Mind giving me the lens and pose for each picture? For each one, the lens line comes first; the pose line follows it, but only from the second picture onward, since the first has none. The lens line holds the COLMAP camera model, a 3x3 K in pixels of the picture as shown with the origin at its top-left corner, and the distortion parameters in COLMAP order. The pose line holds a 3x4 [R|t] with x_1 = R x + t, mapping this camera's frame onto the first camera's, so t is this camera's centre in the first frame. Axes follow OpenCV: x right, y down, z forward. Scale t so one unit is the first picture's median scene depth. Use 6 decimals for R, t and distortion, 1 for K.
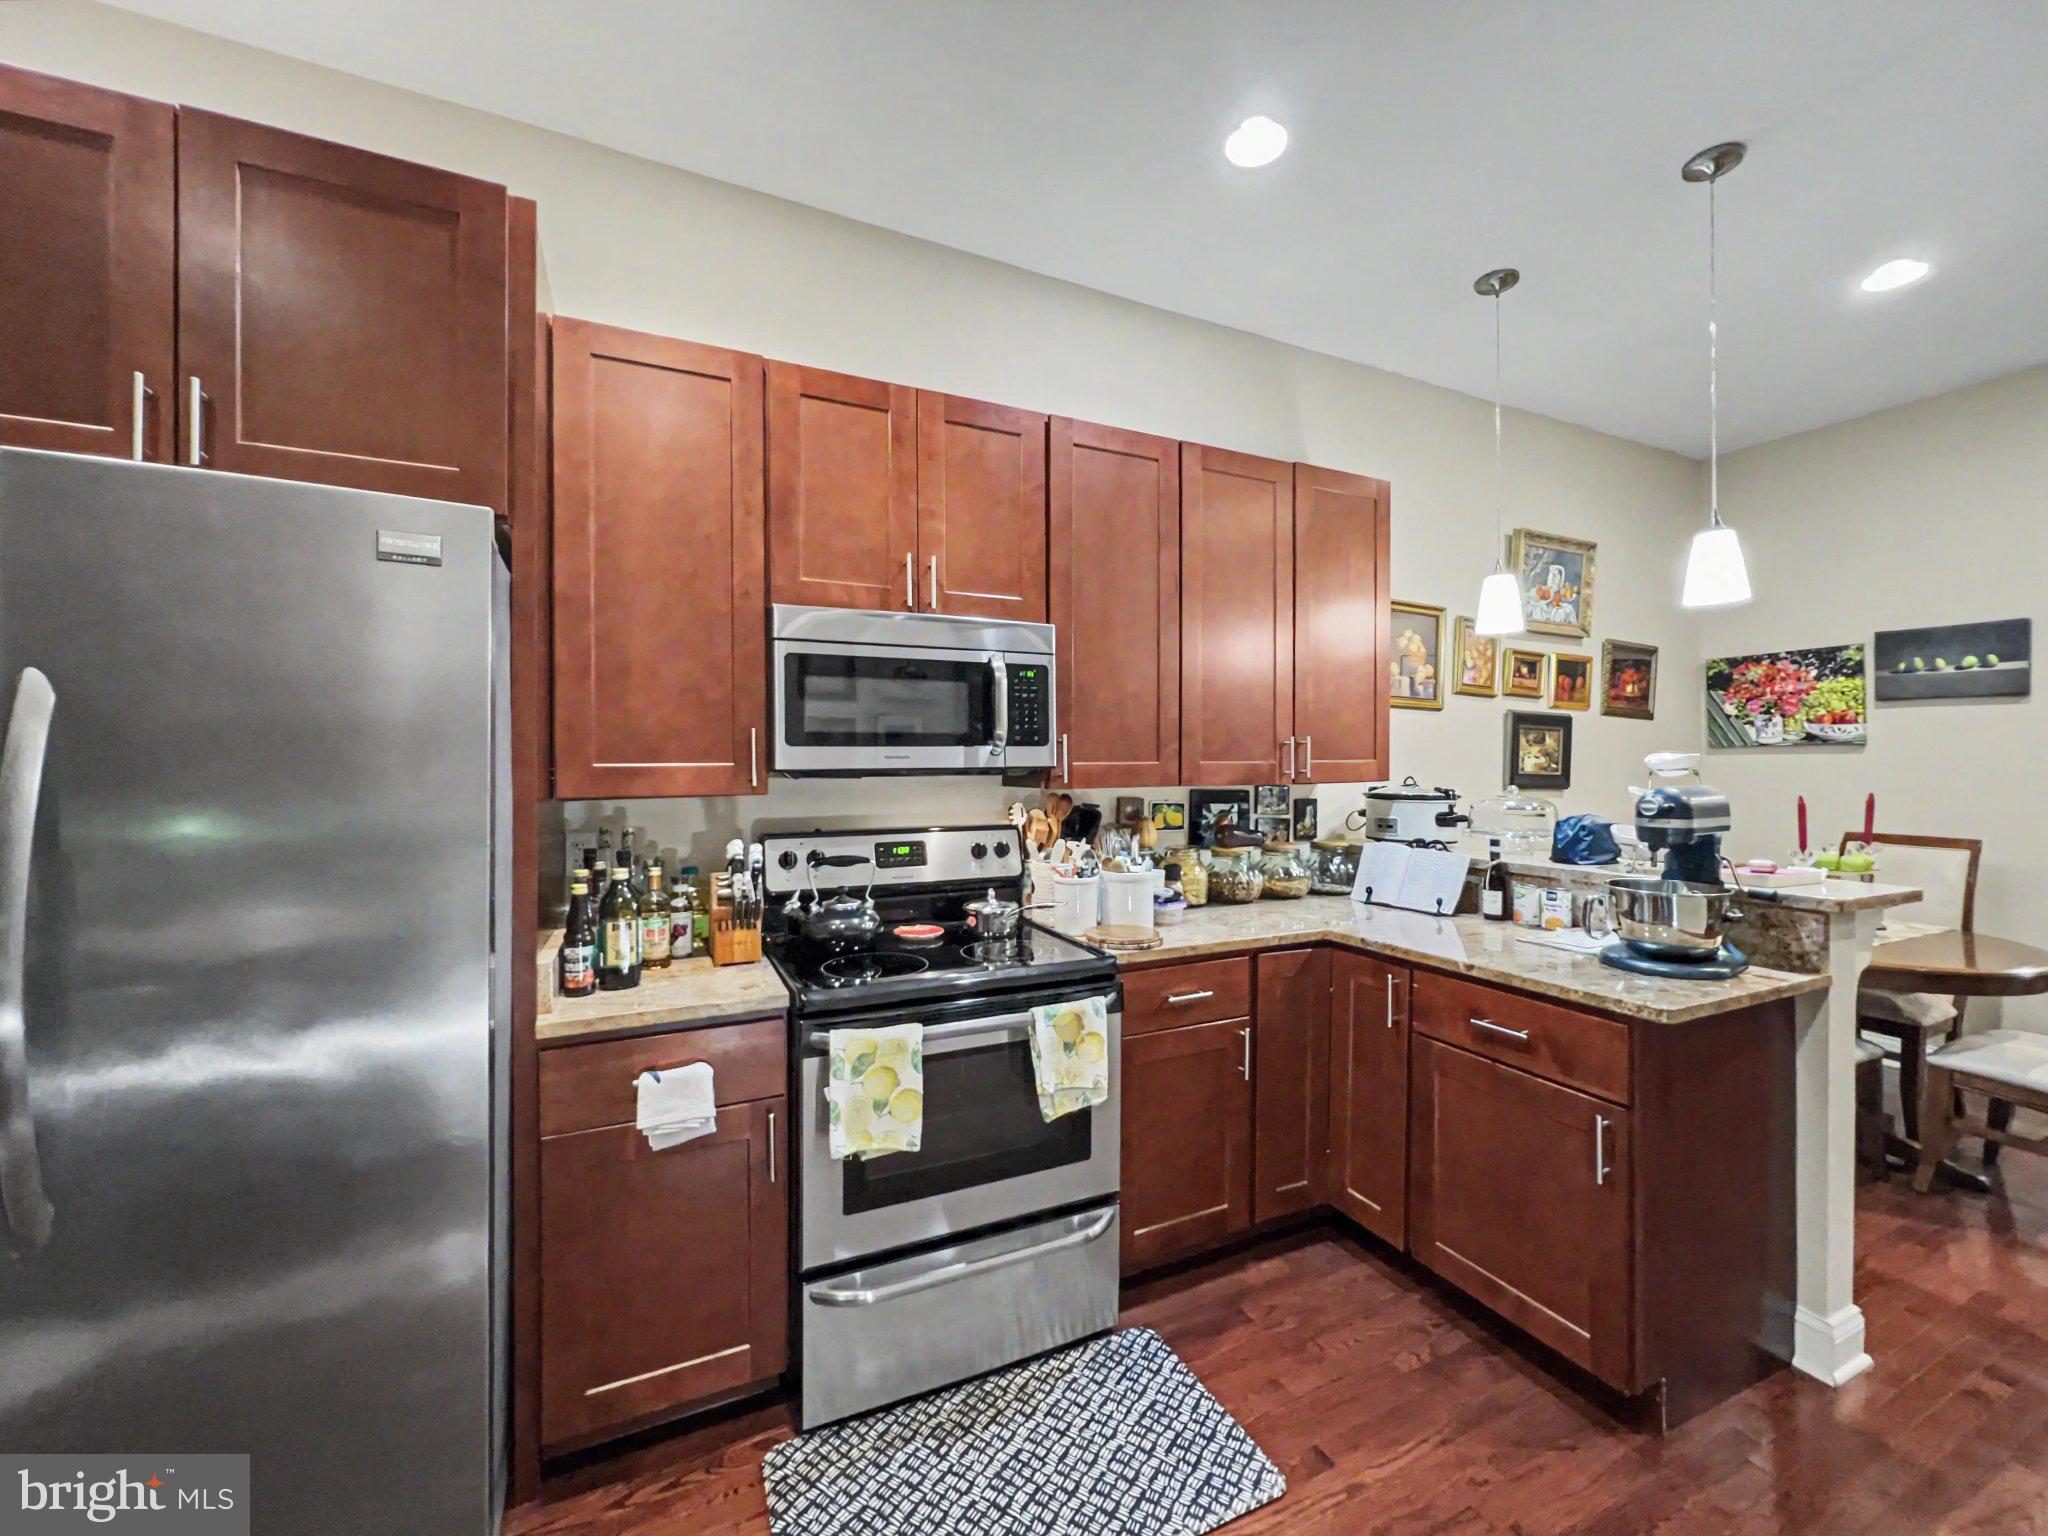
lens RADIAL K [[838.0, 0, 1024.0], [0, 838.0, 765.0], [0, 0, 1]] dist [-0.007363, 0.000513]
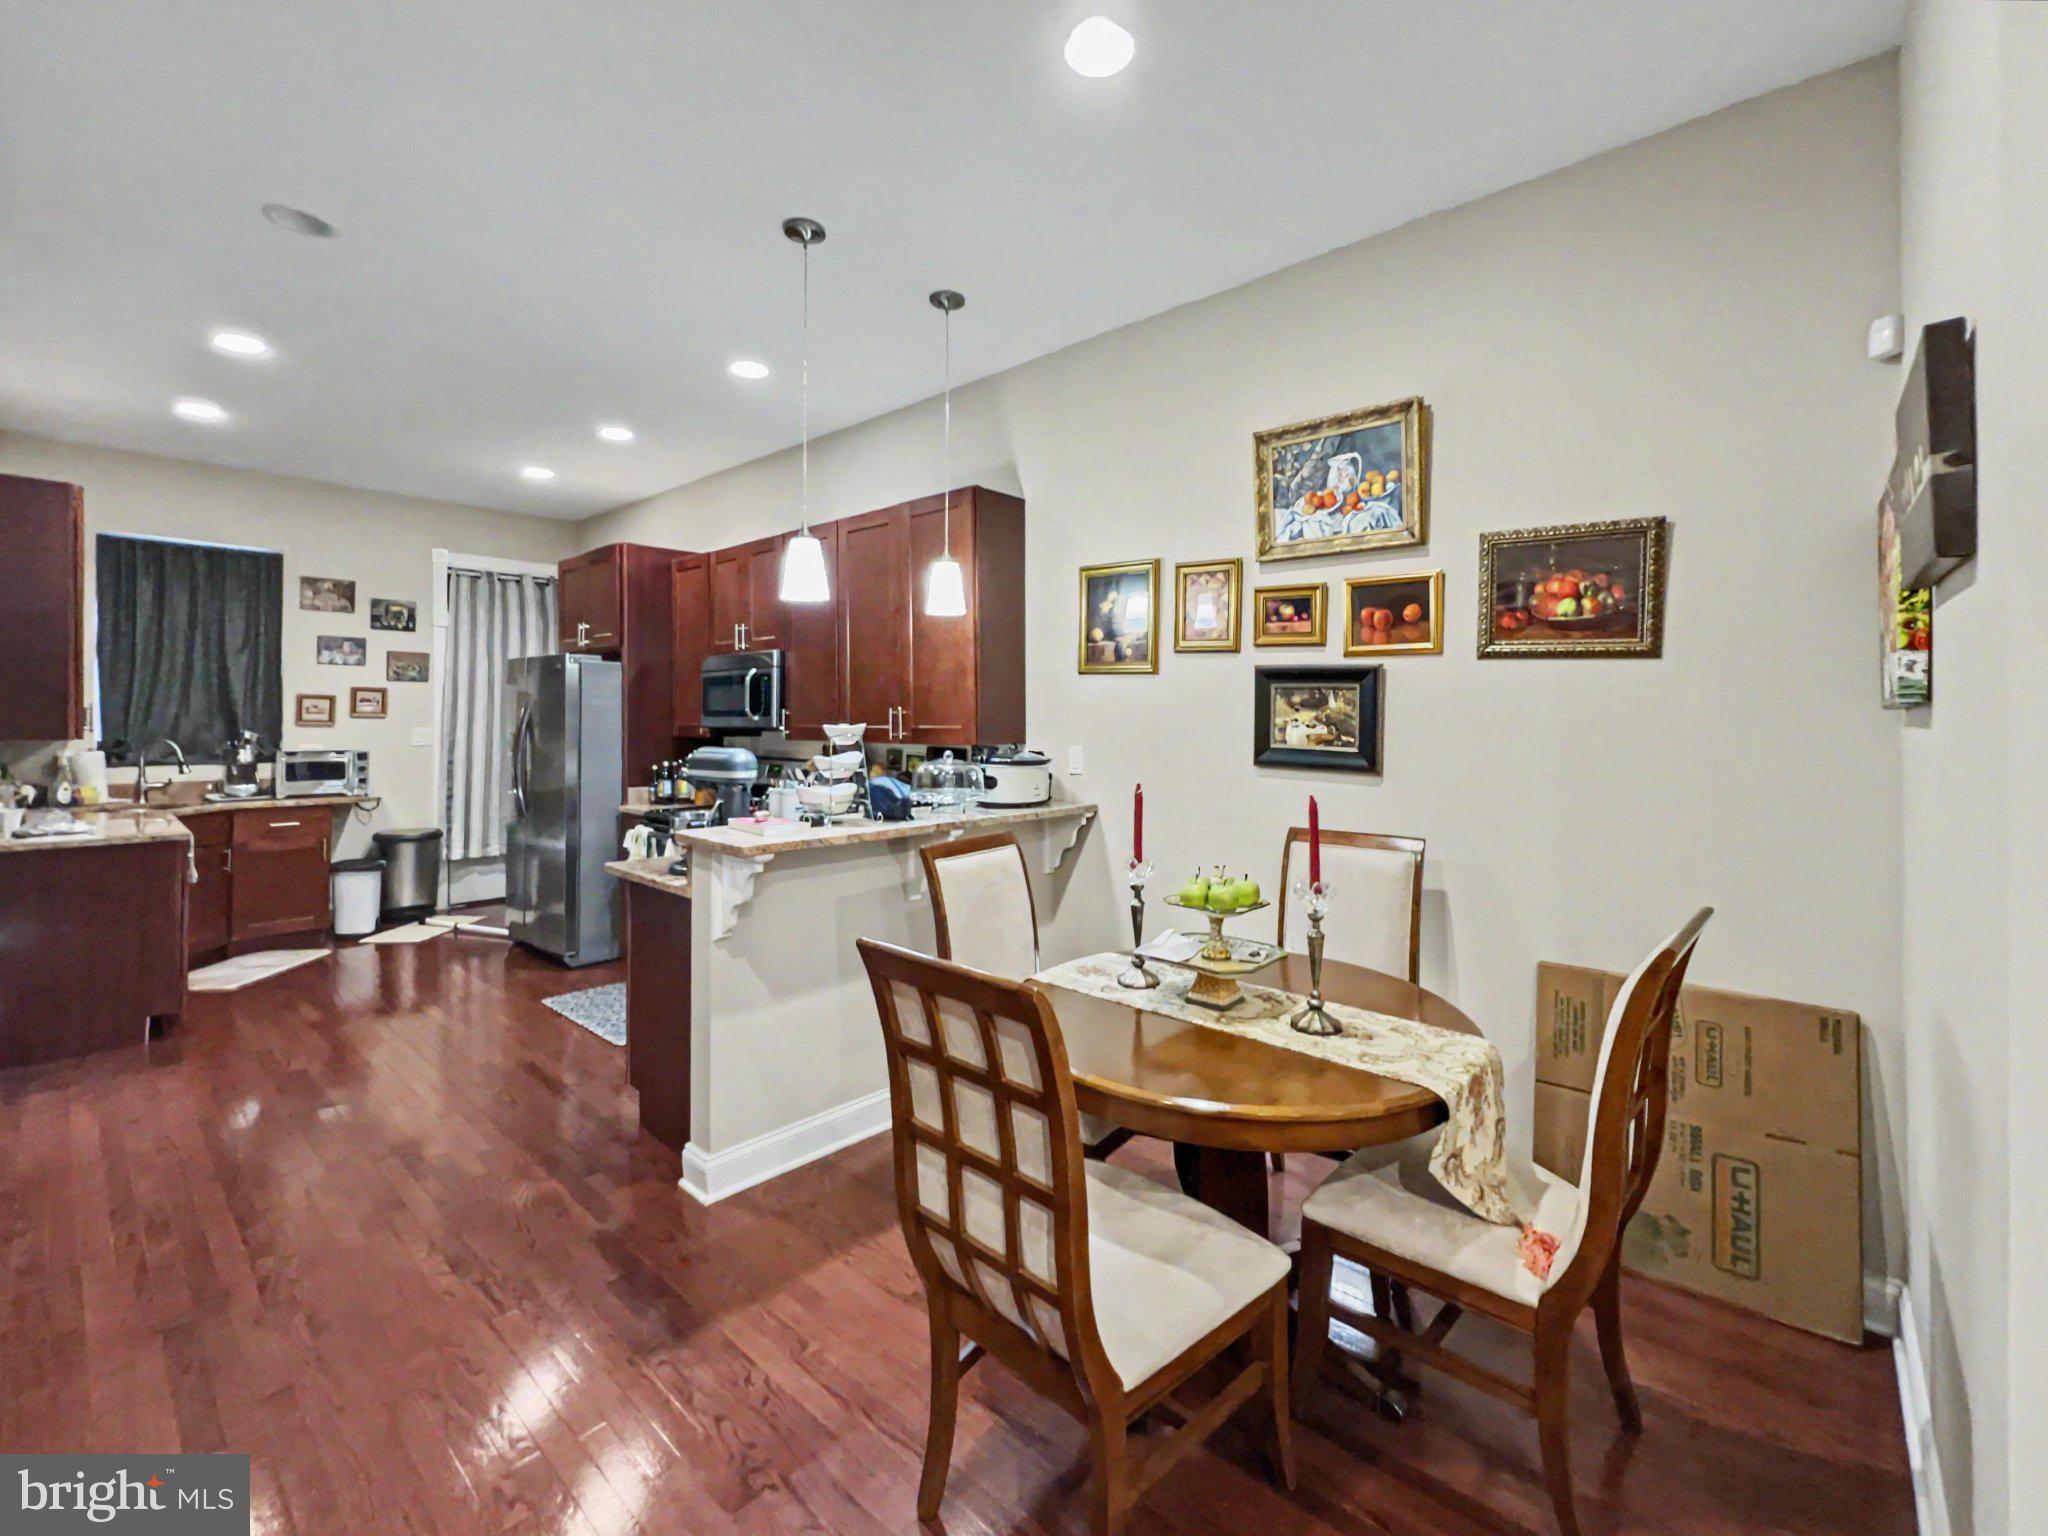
lens RADIAL K [[869.0, 0, 1028.7], [0, 869.0, 713.0], [0, 0, 1]] dist [0.000442, -0.000078]
pose [[0.380020, -0.003054, -0.924973, 1.641704], [-0.010430, 0.999917, -0.007586, -0.016742], [0.924919, 0.012530, 0.379957, 0.644625]]
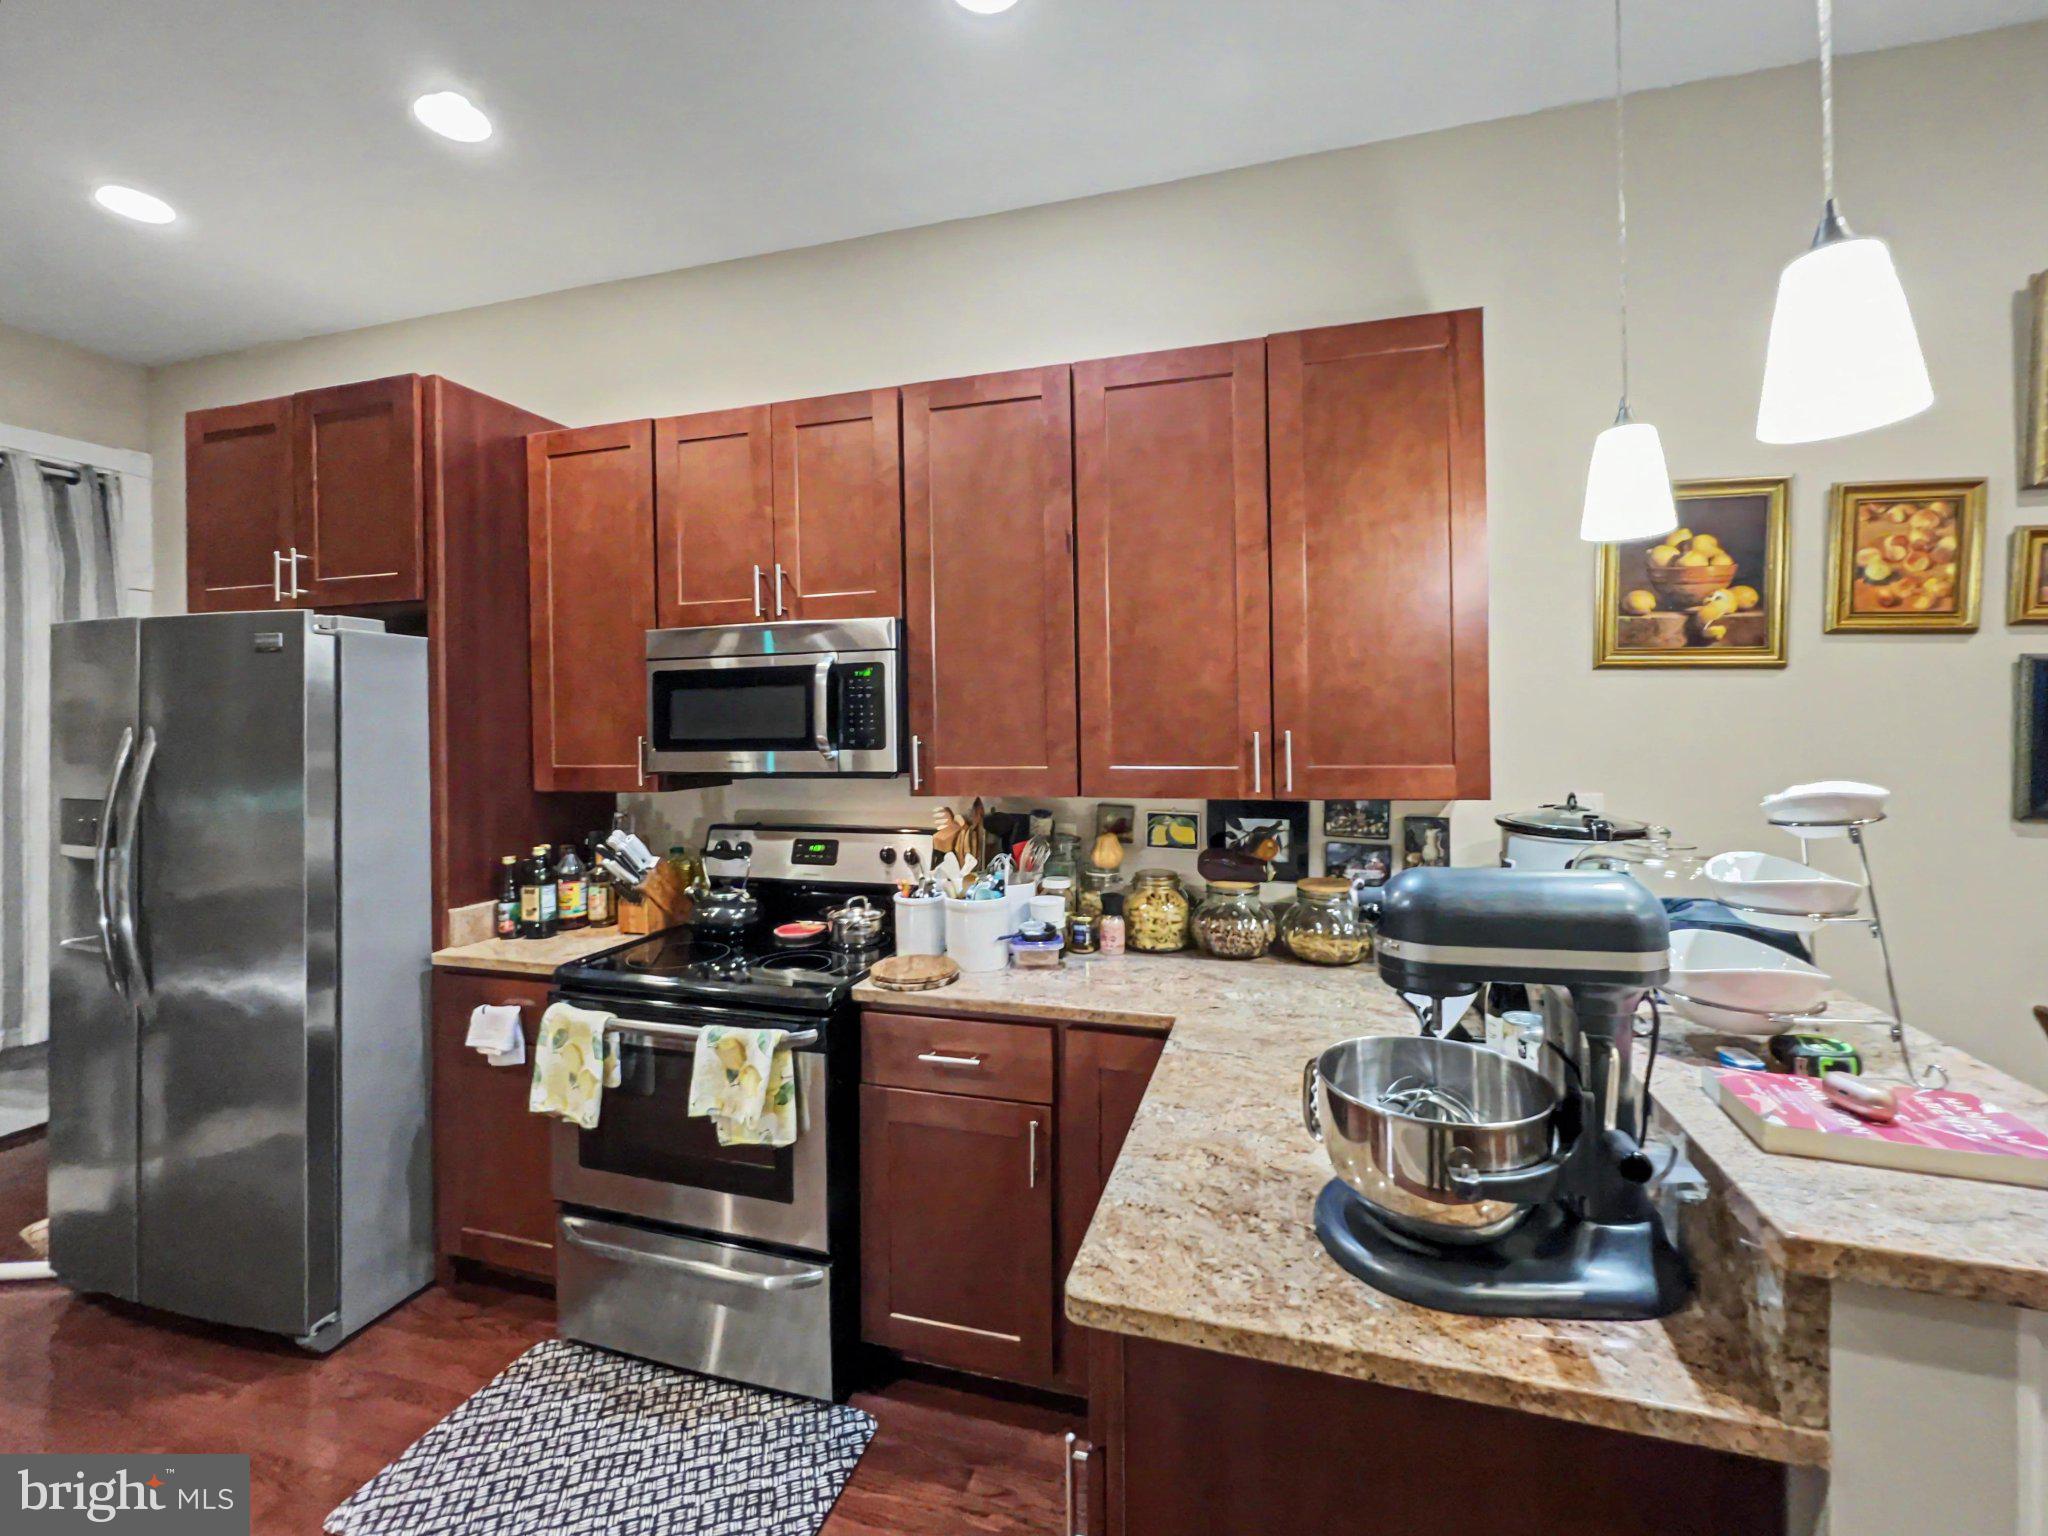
lens RADIAL K [[869.0, 0, 1028.7], [0, 869.0, 713.0], [0, 0, 1]] dist [0.000442, -0.000078]
pose [[0.739181, -0.015581, -0.673327, 0.640264], [0.006531, 0.999851, -0.015968, -0.037432], [0.673476, 0.007406, 0.739172, 0.323373]]
